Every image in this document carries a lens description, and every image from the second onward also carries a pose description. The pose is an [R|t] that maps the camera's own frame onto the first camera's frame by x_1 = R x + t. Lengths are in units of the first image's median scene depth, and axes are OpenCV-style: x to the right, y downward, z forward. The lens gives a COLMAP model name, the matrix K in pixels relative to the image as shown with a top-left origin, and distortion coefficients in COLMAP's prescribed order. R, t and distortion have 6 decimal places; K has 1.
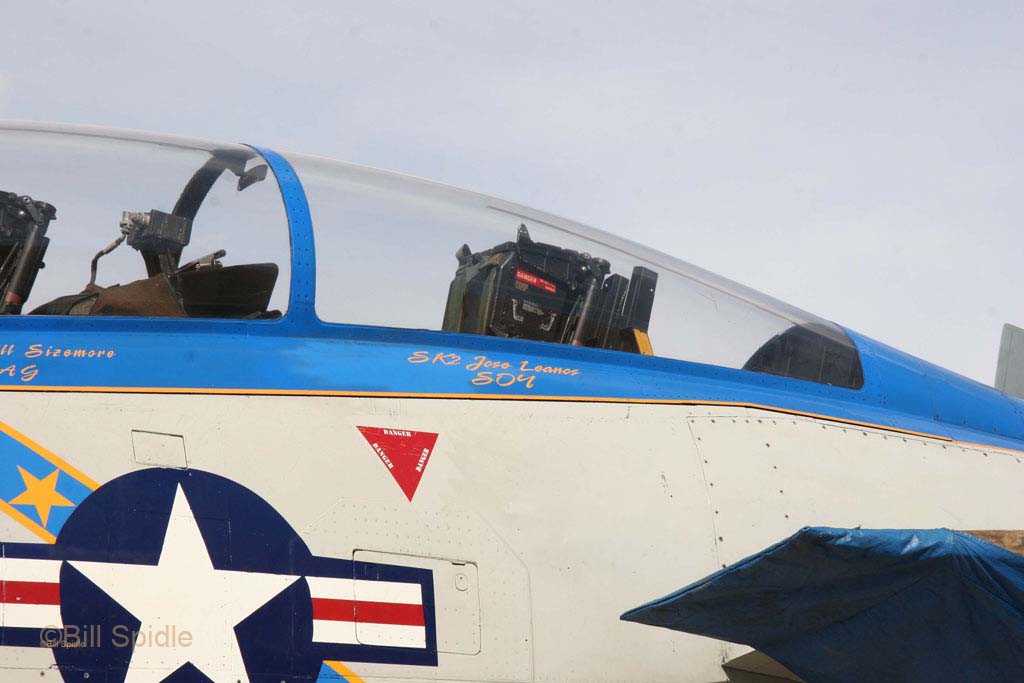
lens RADIAL K [[3456.6, 0, 511.2], [0, 3456.6, 346.7], [0, 0, 1]] dist [0.740966, 0.000000]
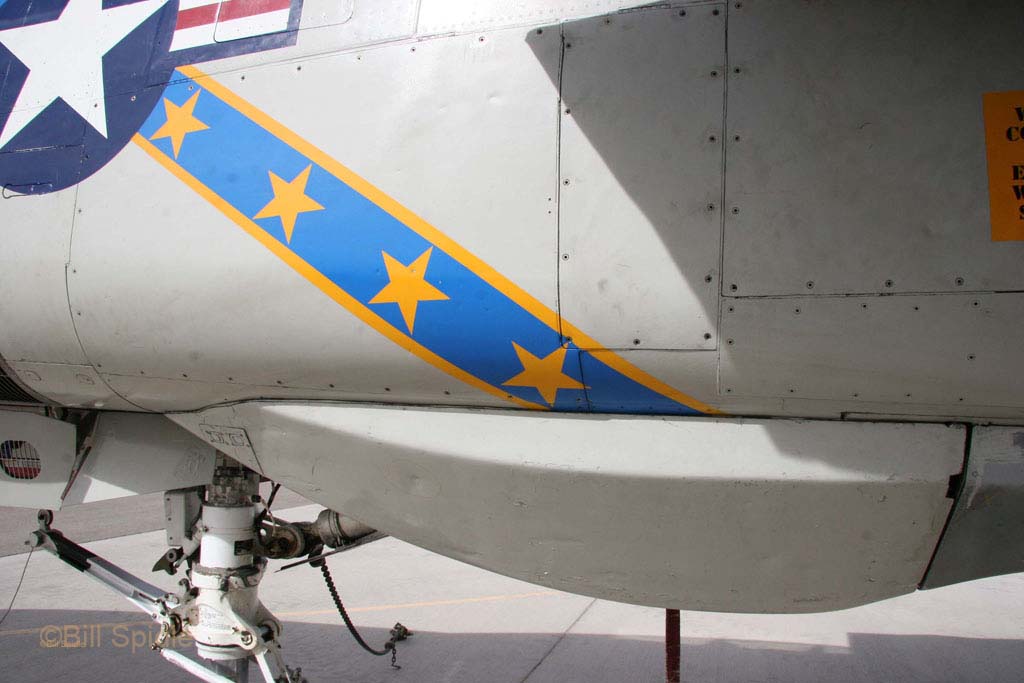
lens RADIAL K [[769.2, 0, 506.9], [0, 769.2, 358.3], [0, 0, 1]] dist [-0.133894, 0.047493]
pose [[0.672406, -0.053860, -0.738220, 0.144280], [0.116513, 0.992617, 0.033705, 0.169974], [0.730954, -0.108676, 0.673718, 0.924658]]
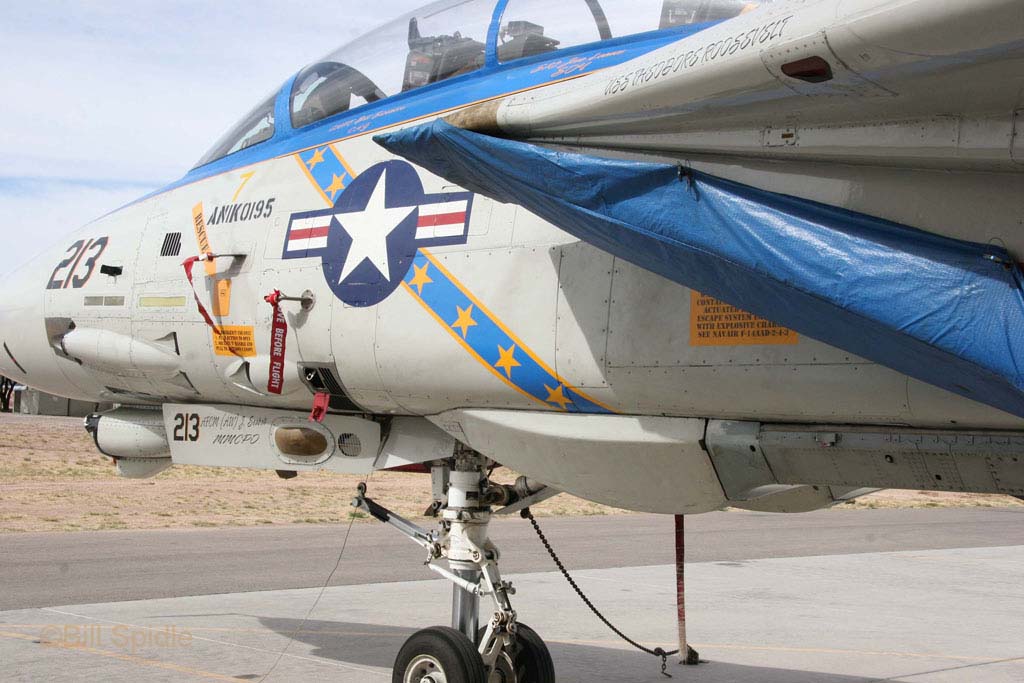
lens RADIAL K [[1550.1, 0, 507.7], [0, 1550.1, 351.7], [0, 0, 1]] dist [0.112802, 0.000000]
pose [[0.288879, -0.051468, -0.955981, 0.767986], [0.140890, 0.989967, -0.010724, 0.162146], [0.946942, -0.131590, 0.293232, 0.790364]]
